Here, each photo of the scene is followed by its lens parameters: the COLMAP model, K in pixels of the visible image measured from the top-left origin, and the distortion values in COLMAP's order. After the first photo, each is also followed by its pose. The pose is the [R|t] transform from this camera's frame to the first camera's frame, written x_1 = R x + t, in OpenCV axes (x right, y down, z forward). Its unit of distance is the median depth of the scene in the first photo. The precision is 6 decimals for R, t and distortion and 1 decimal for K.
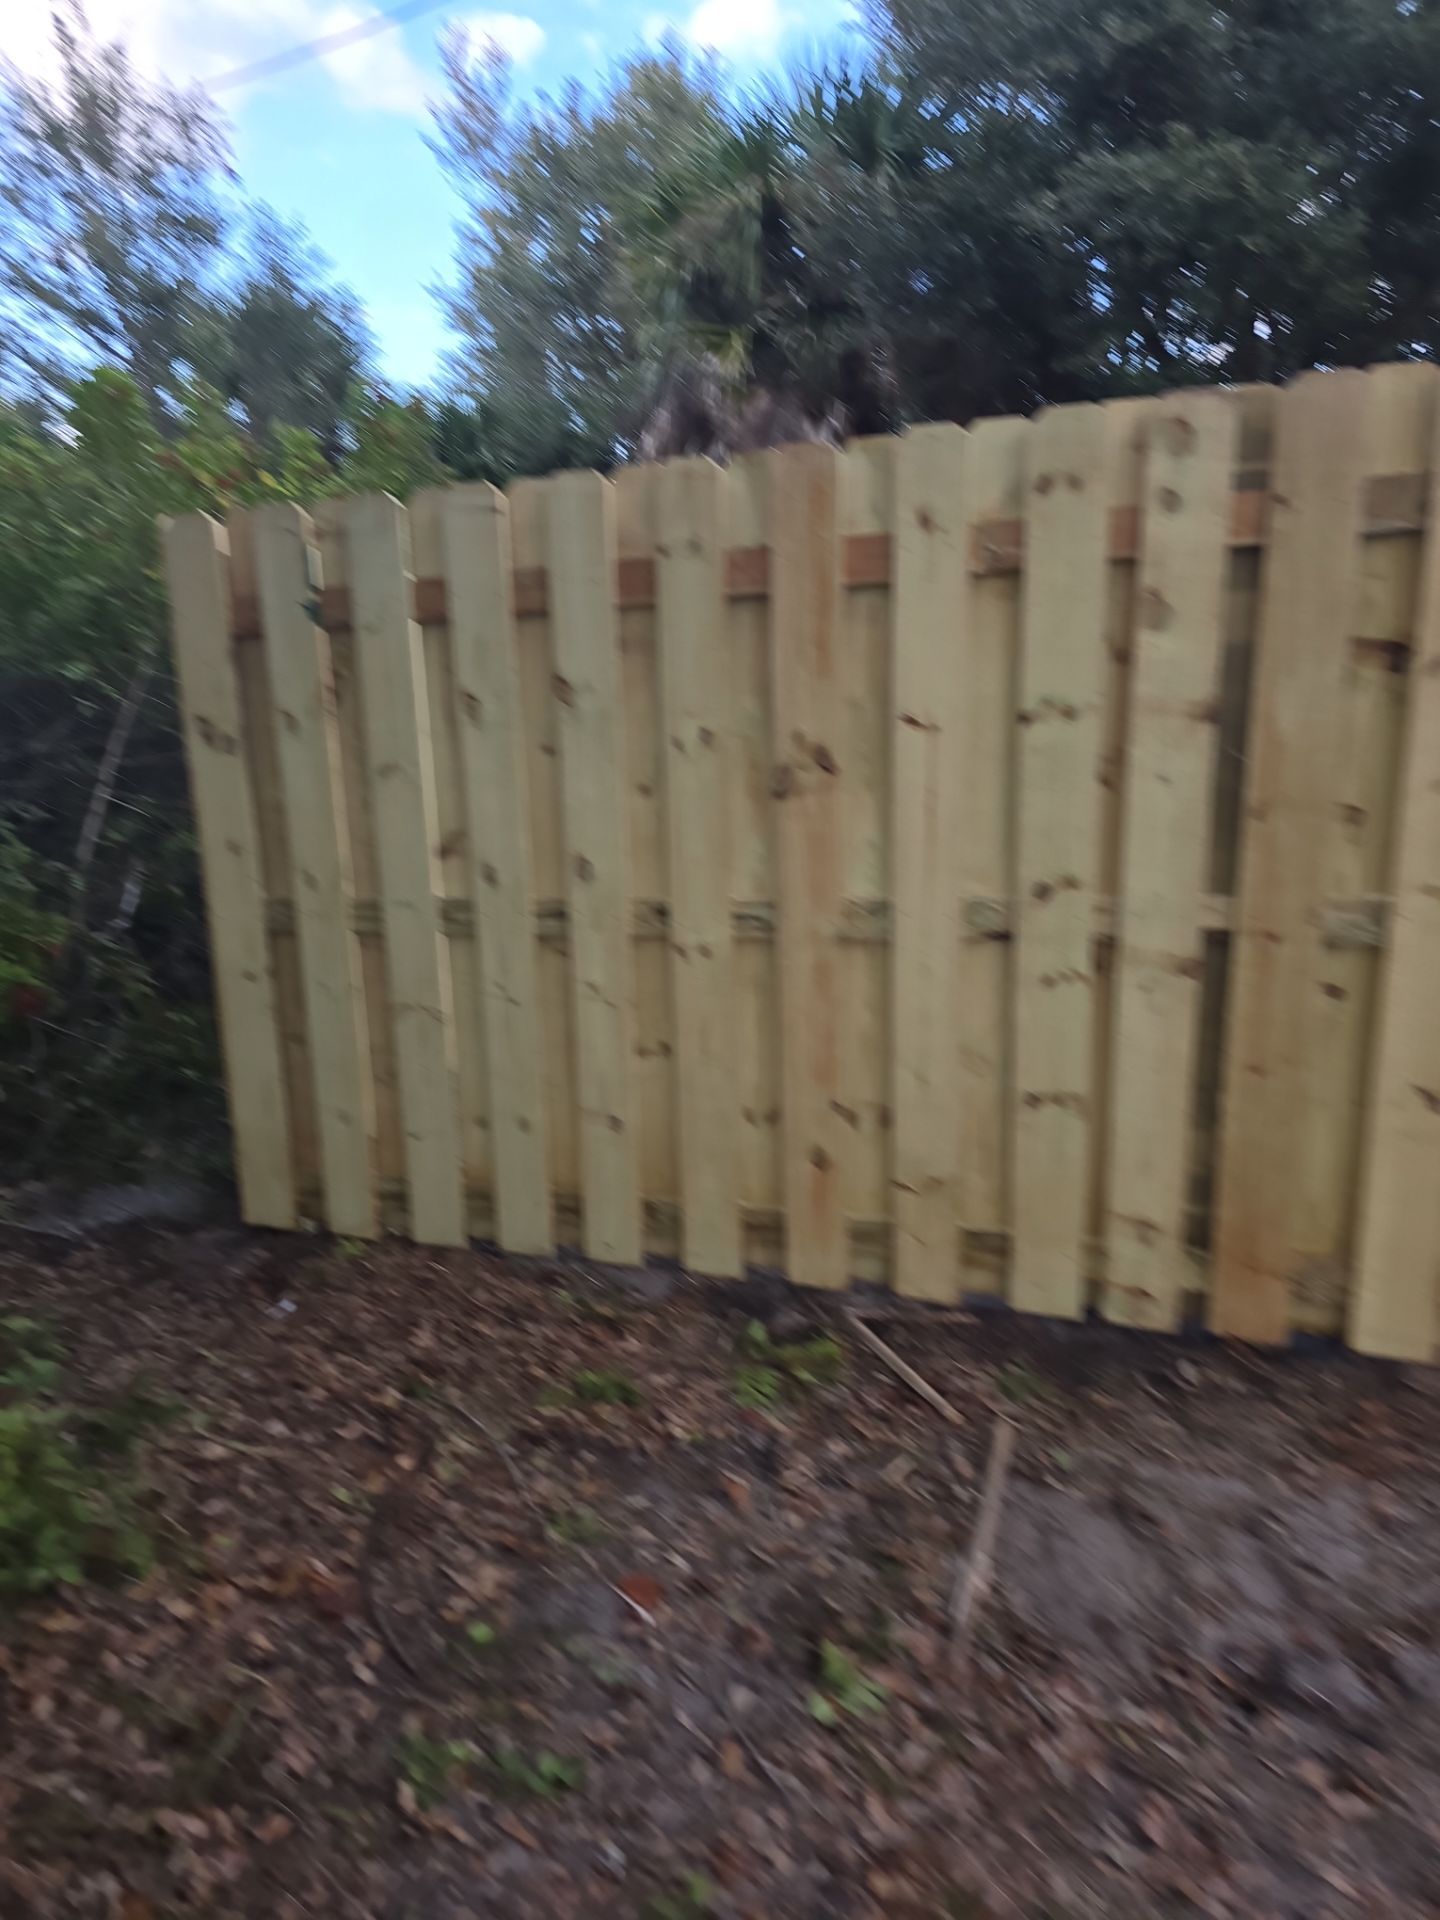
lens RADIAL K [[1291.1, 0, 735.5], [0, 1291.1, 961.3], [0, 0, 1]] dist [0.053083, -0.053363]
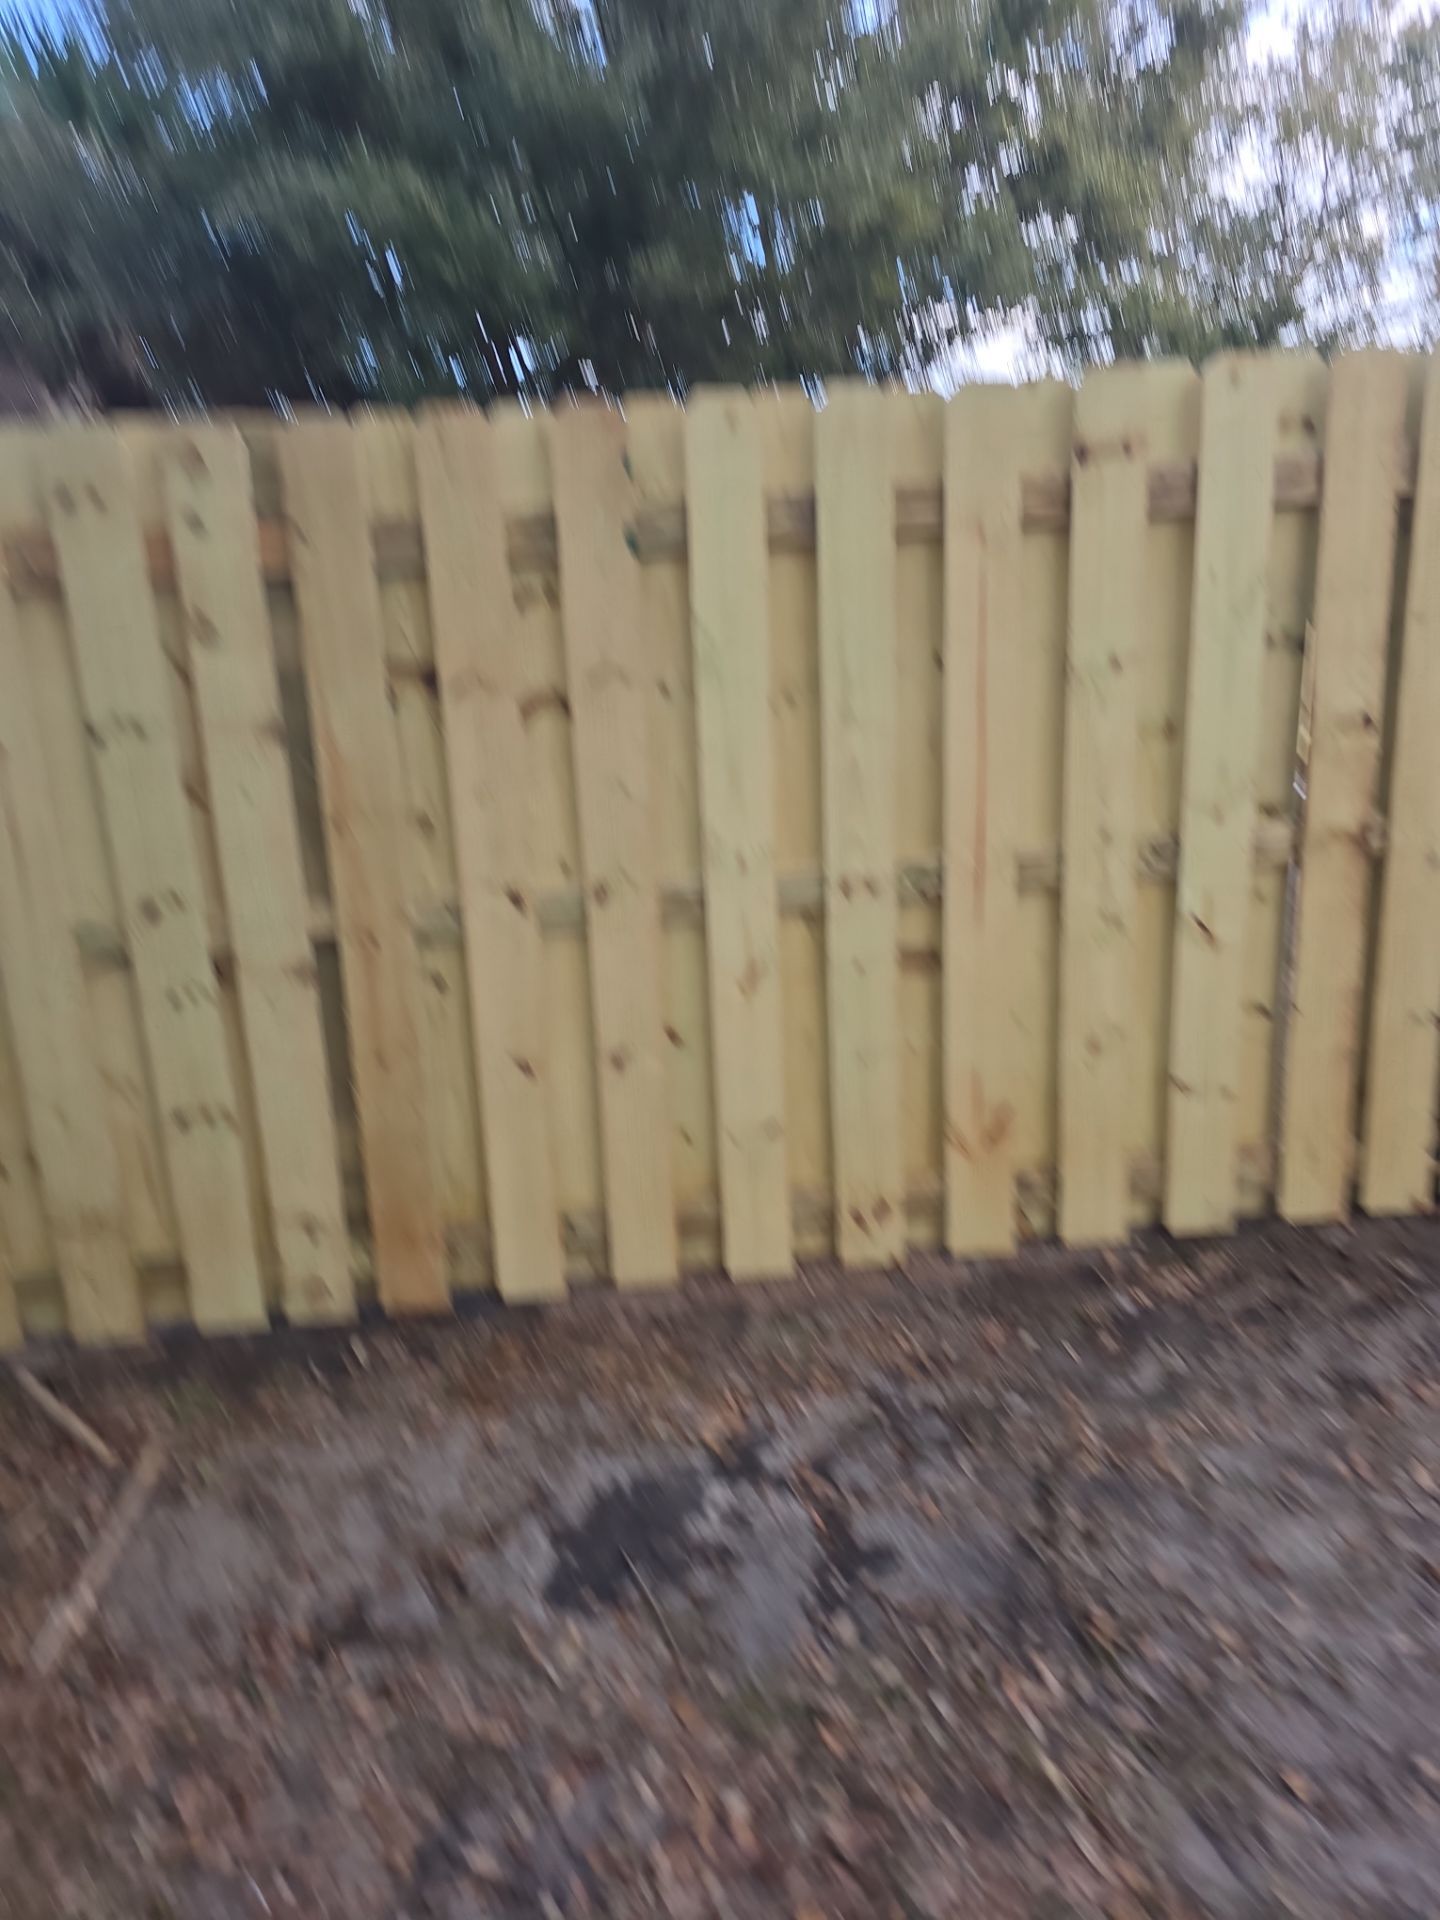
lens RADIAL K [[1290.1, 0, 683.4], [0, 1290.1, 978.5], [0, 0, 1]] dist [0.052239, -0.044251]
pose [[0.895466, -0.099206, 0.433934, 0.171705], [0.094994, 0.994981, 0.031444, 0.005597], [-0.434875, 0.013064, 0.900396, -0.075740]]
